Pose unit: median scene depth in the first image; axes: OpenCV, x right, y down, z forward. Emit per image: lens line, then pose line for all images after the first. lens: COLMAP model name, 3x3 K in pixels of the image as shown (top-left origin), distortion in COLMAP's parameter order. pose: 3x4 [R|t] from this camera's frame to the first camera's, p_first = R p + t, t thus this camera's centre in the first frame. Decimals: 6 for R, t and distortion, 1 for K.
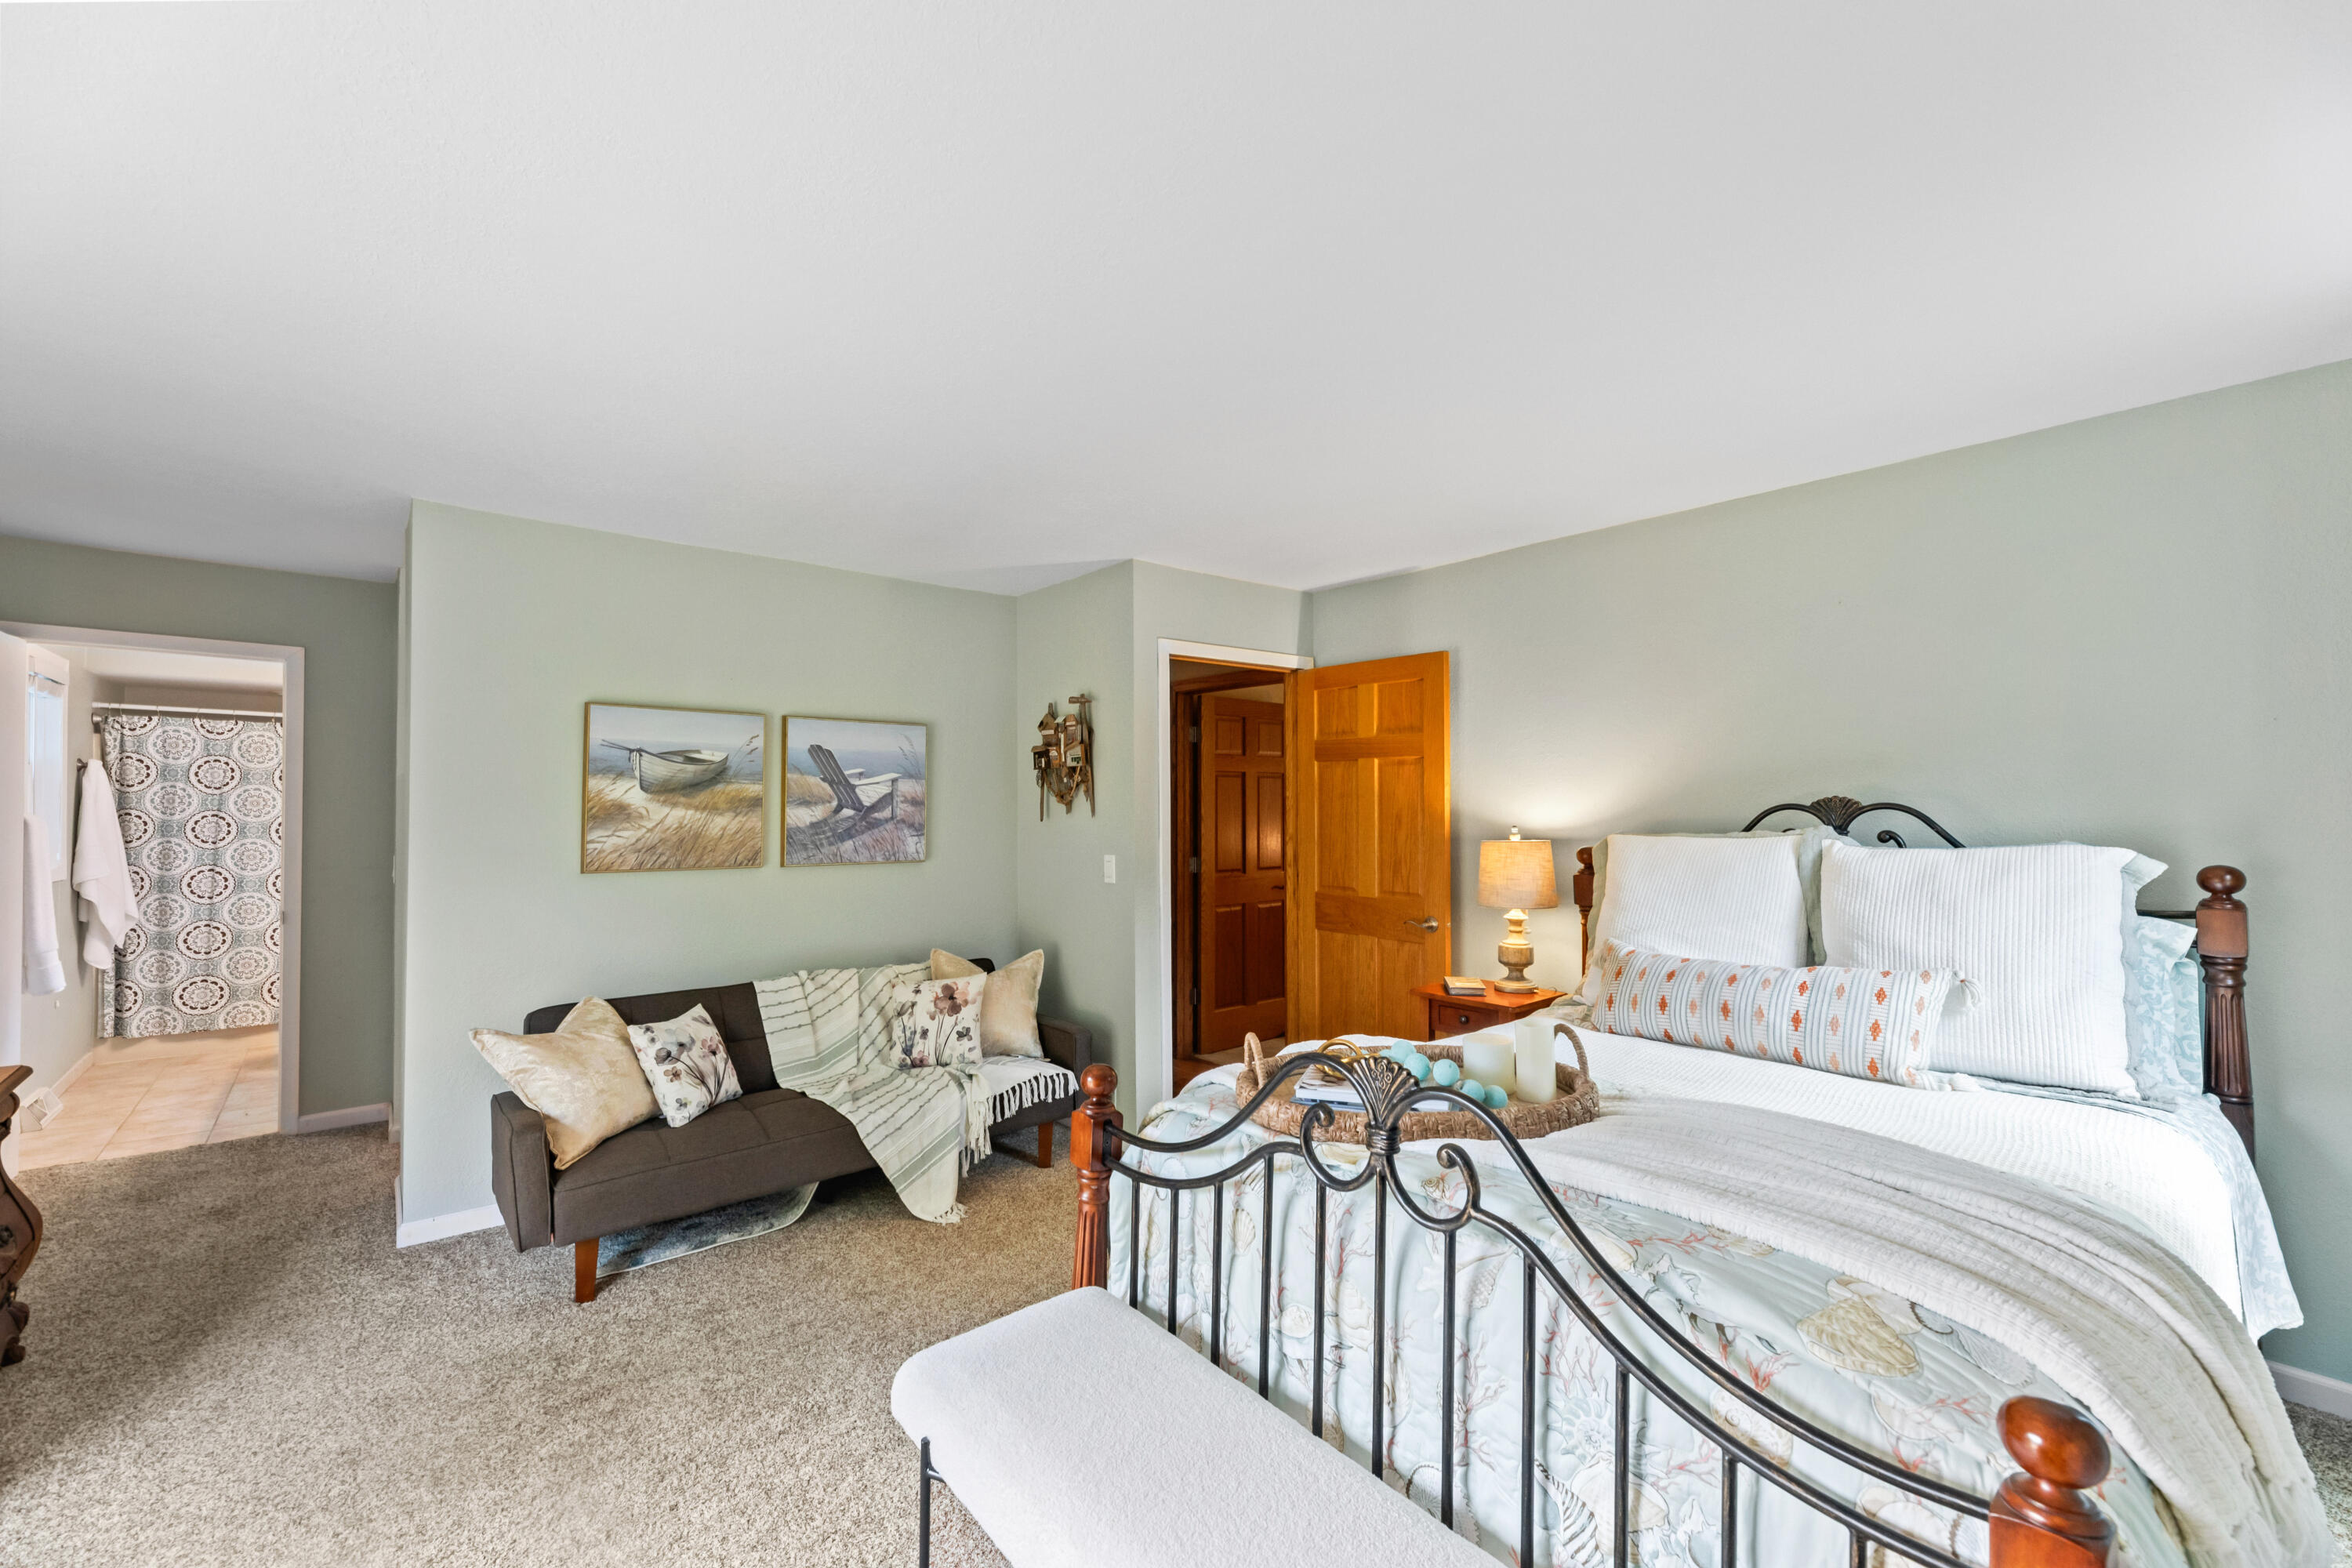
lens RADIAL K [[956.7, 0, 1184.8], [0, 956.7, 778.8], [0, 0, 1]] dist [-0.002028, -0.000520]
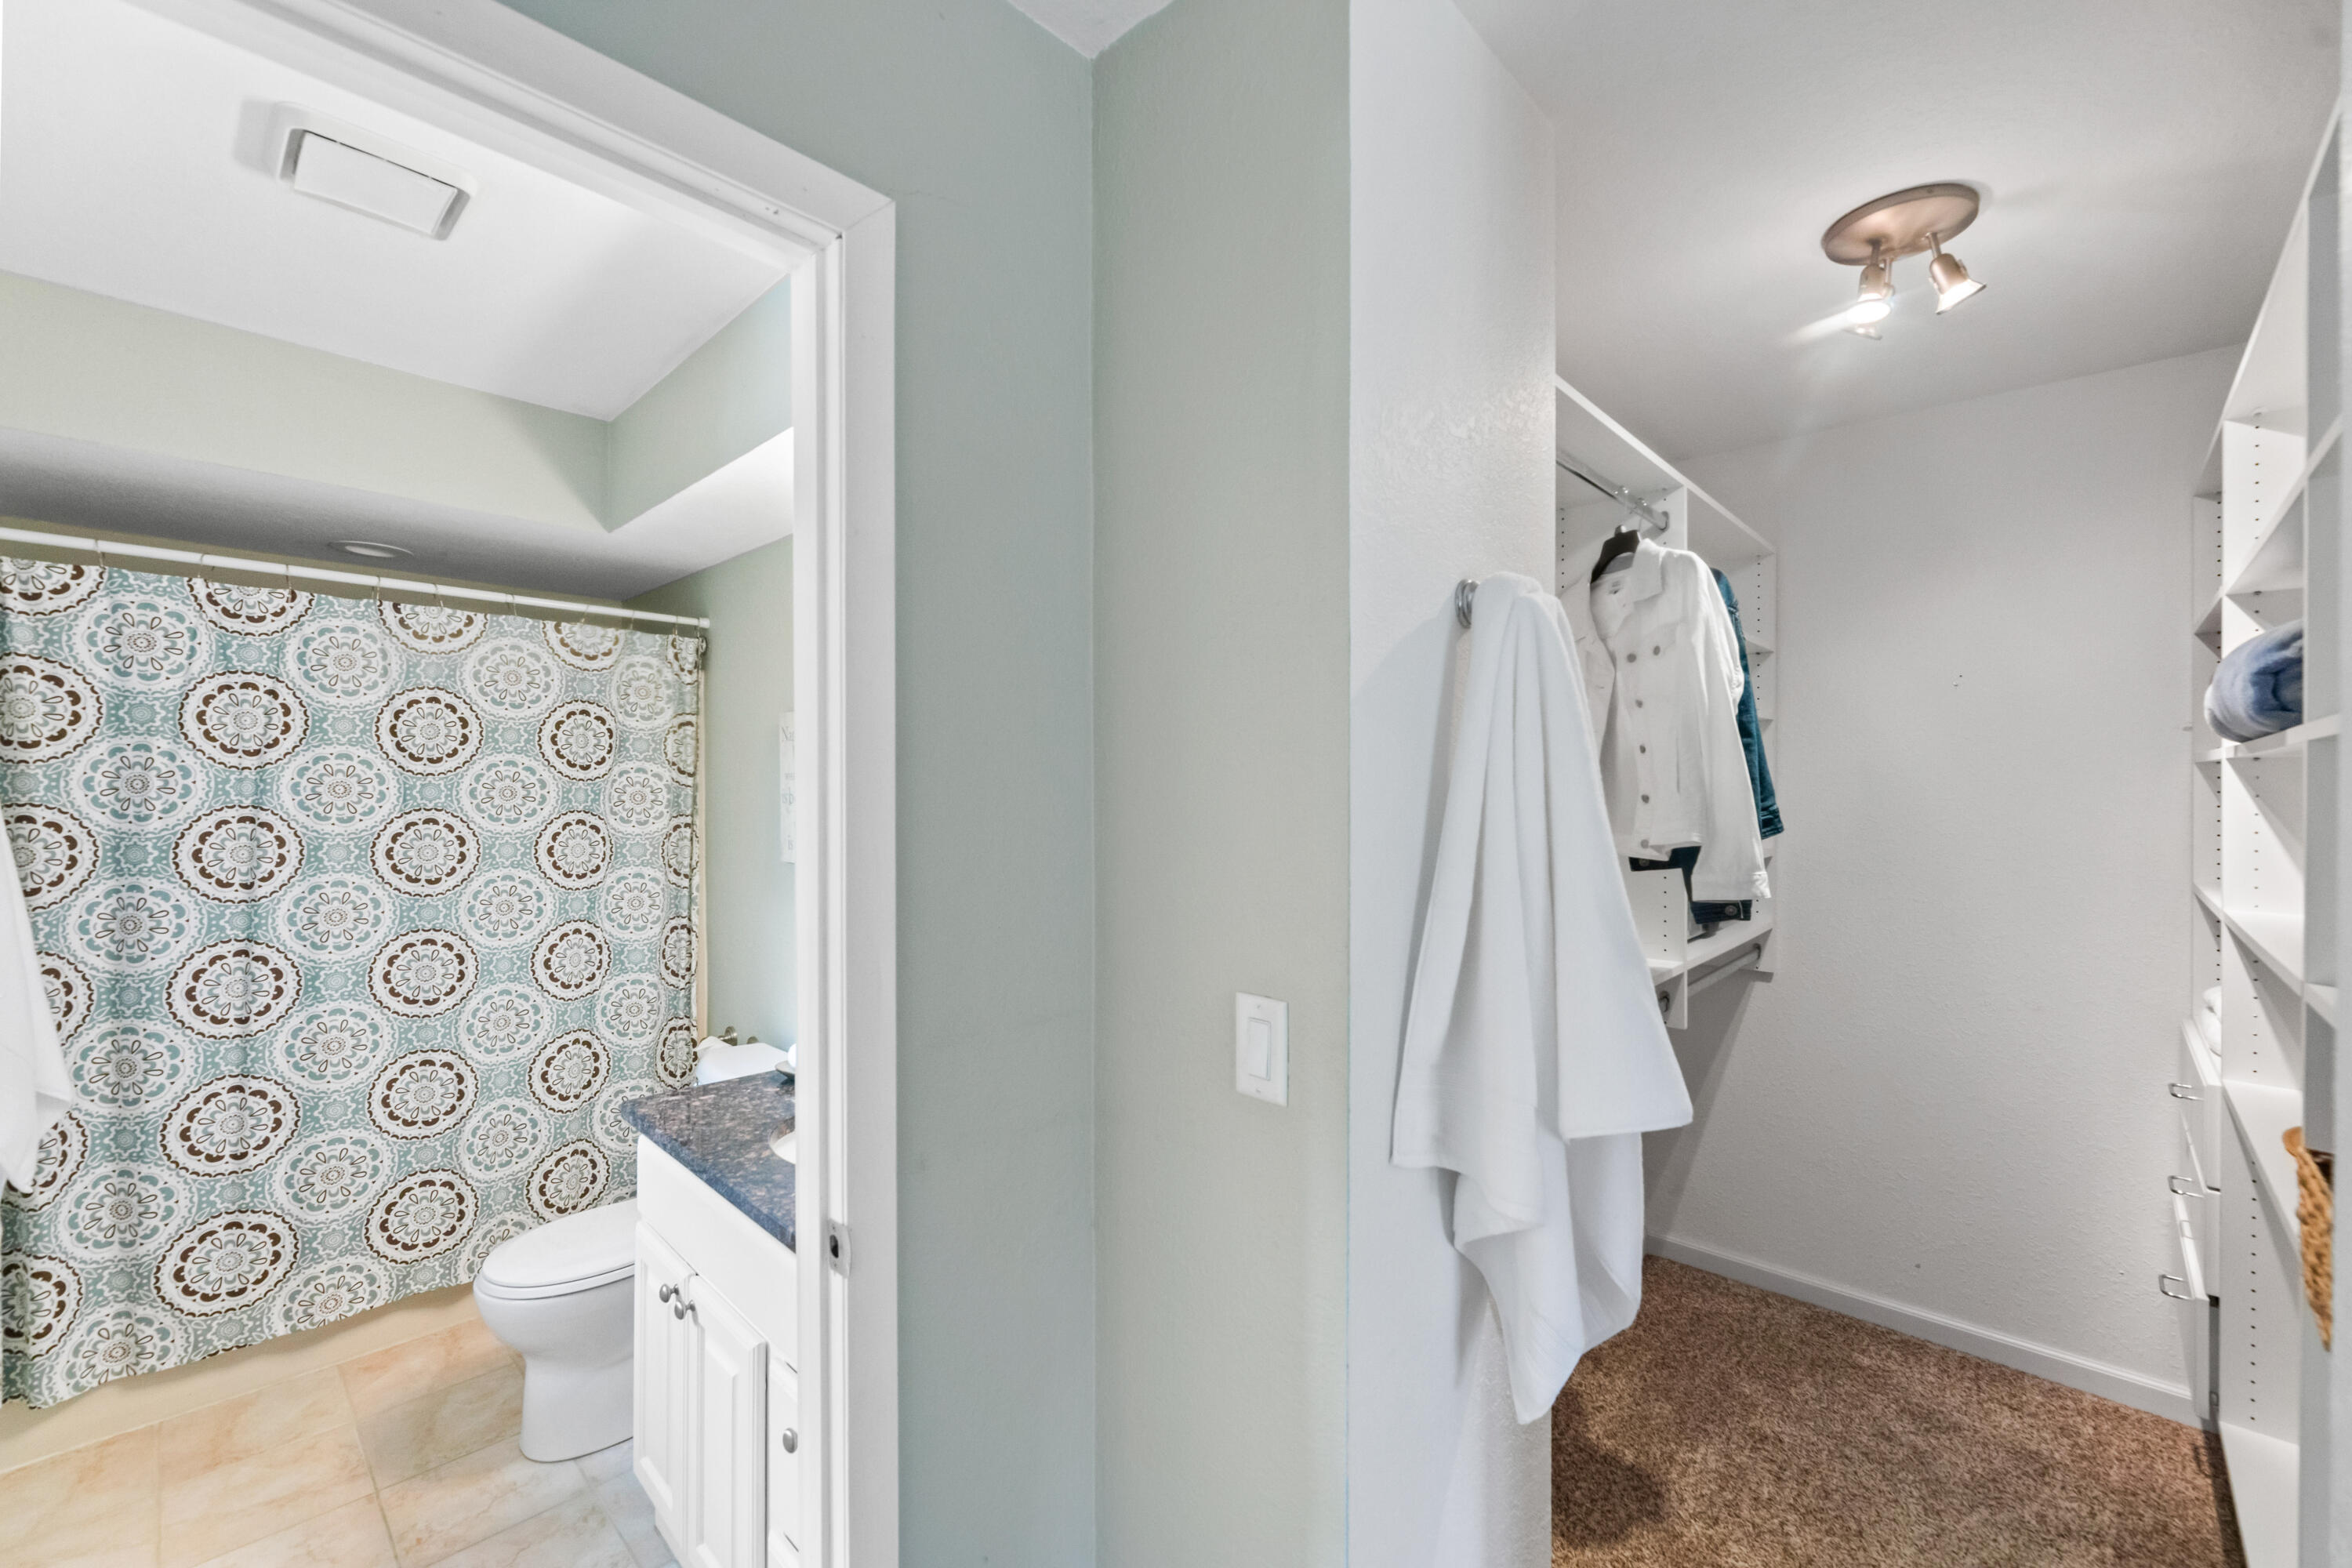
lens RADIAL K [[956.7, 0, 1164.1], [0, 956.7, 780.4], [0, 0, 1]] dist [-0.002028, -0.000520]
pose [[0.995297, -0.000244, 0.096875, -0.681205], [-0.001986, 0.999735, 0.022921, 0.011755], [-0.096855, -0.023006, 0.995033, 0.568540]]
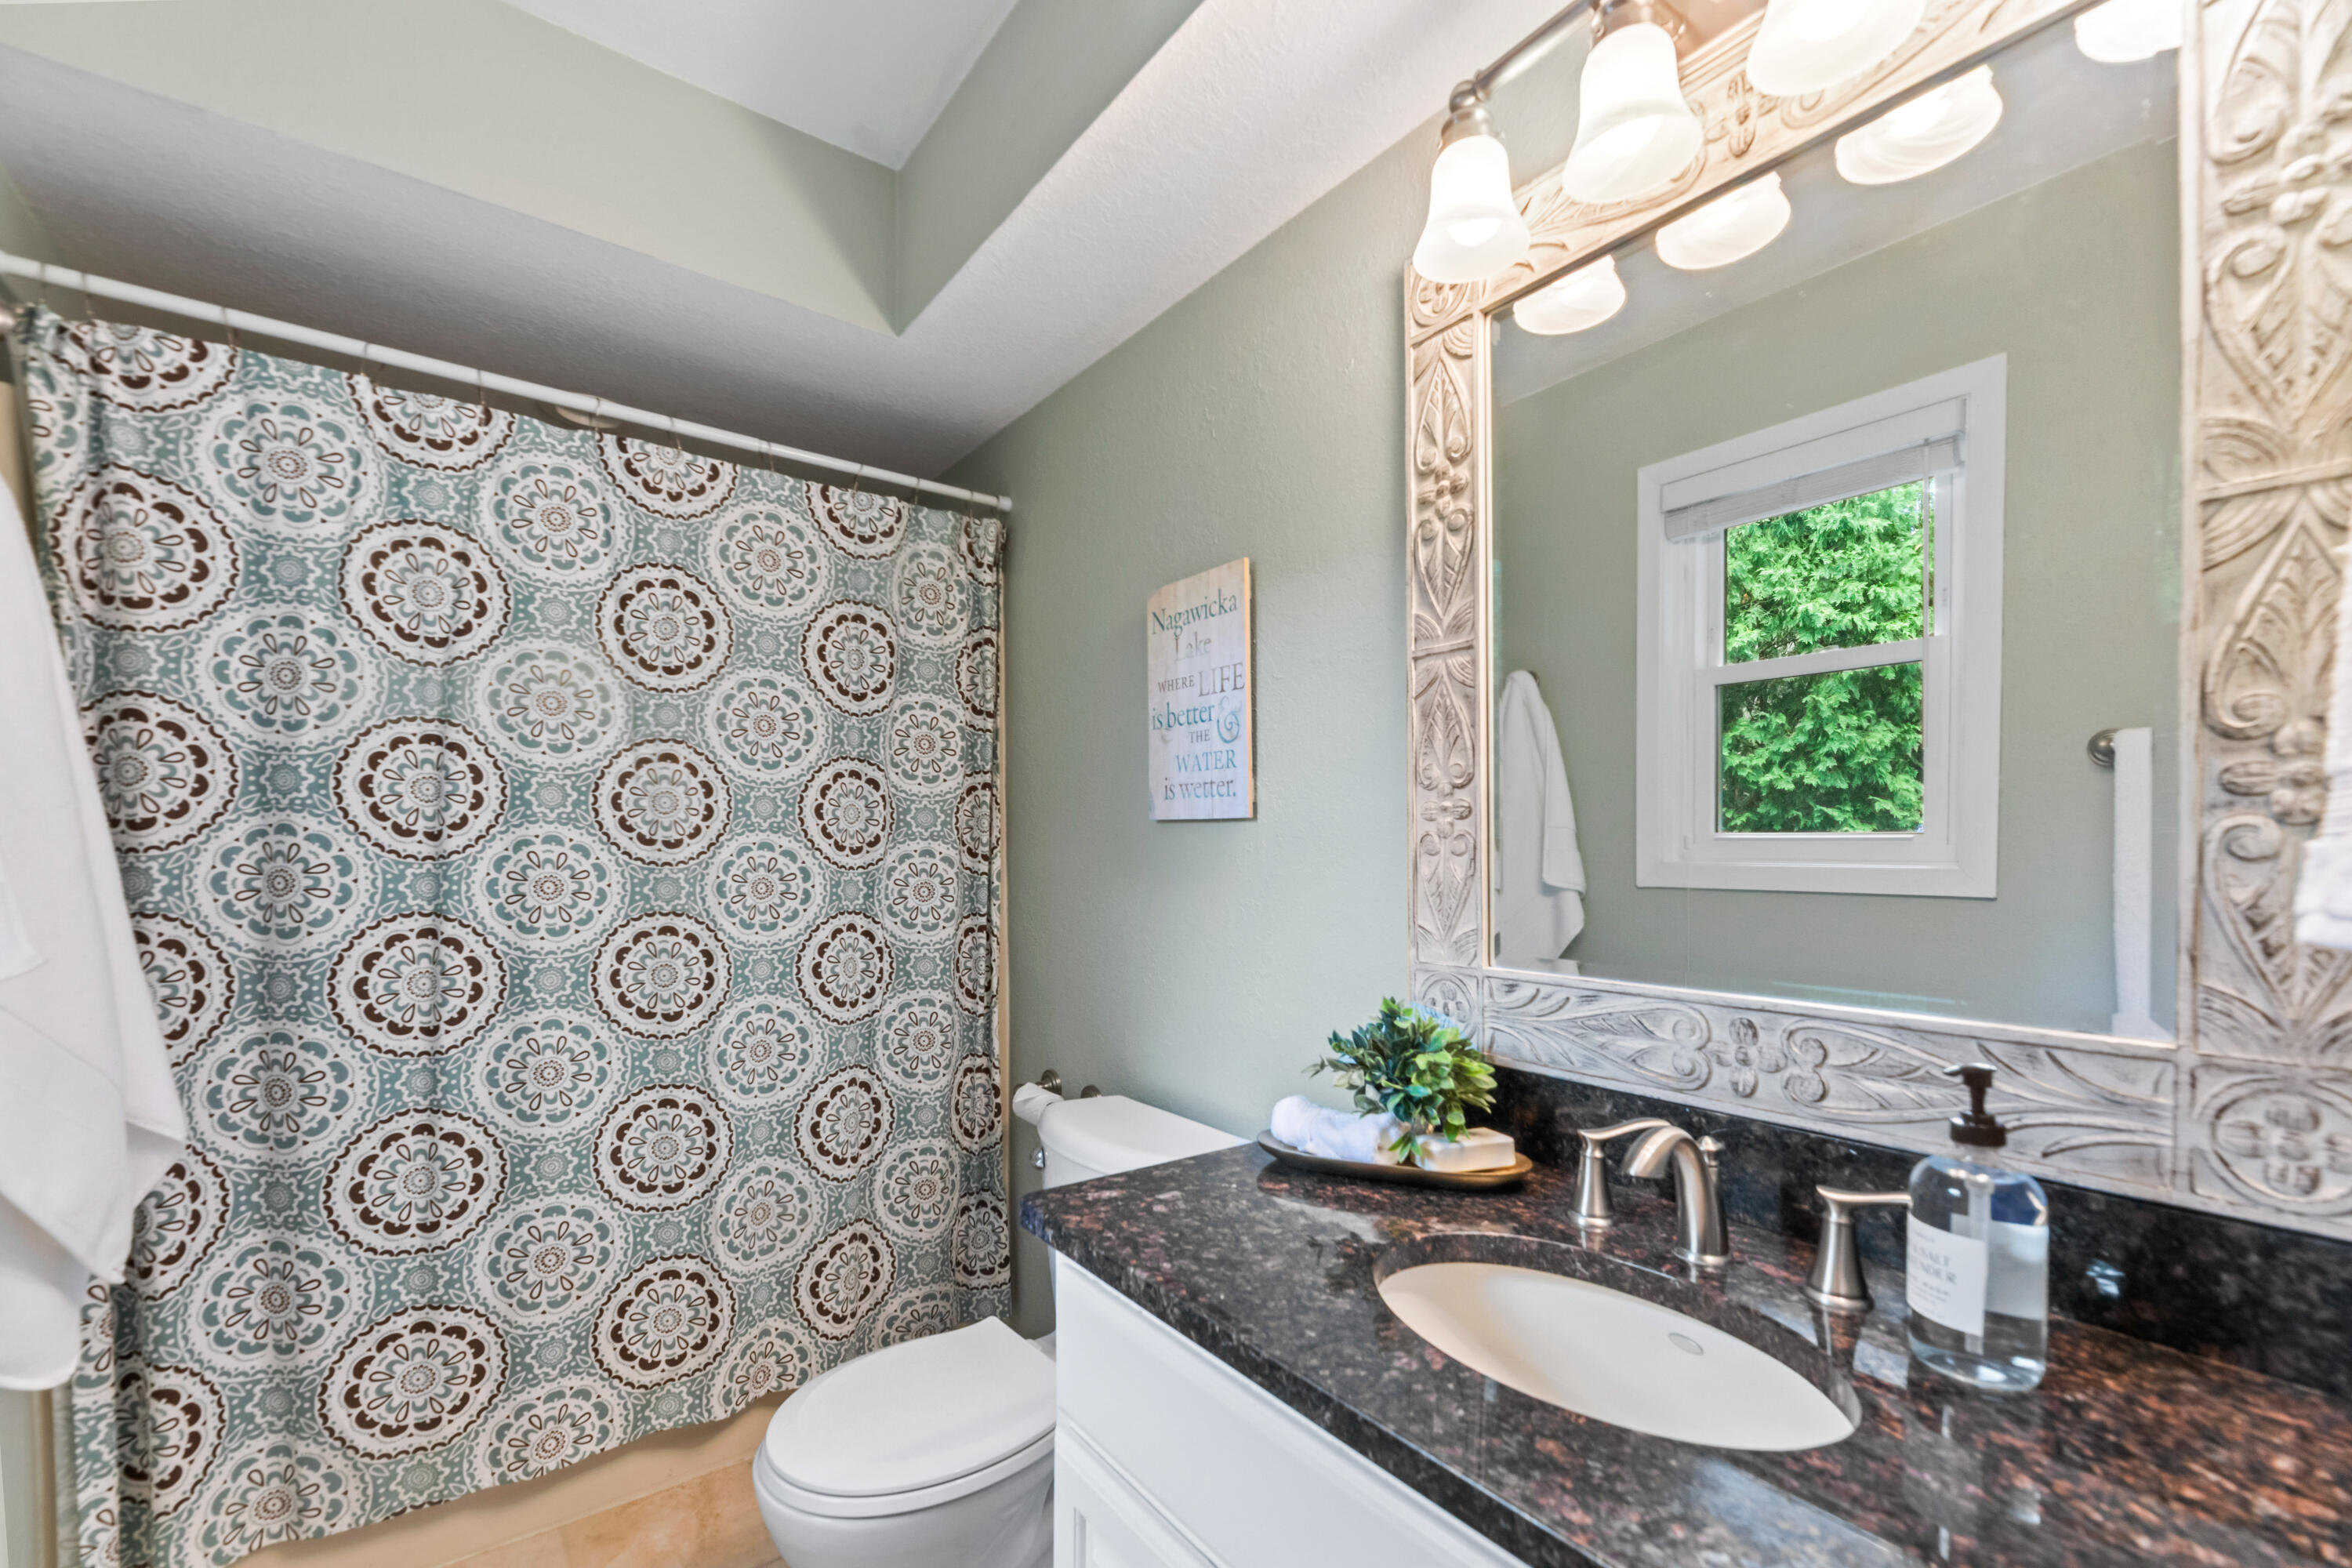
lens RADIAL K [[956.7, 0, 1133.0], [0, 956.7, 864.0], [0, 0, 1]] dist [-0.002028, -0.000520]
pose [[0.996587, -0.002076, -0.082528, -0.807814], [0.005469, 0.999148, 0.040912, 0.066460], [0.082373, -0.041224, 0.995749, 0.754047]]
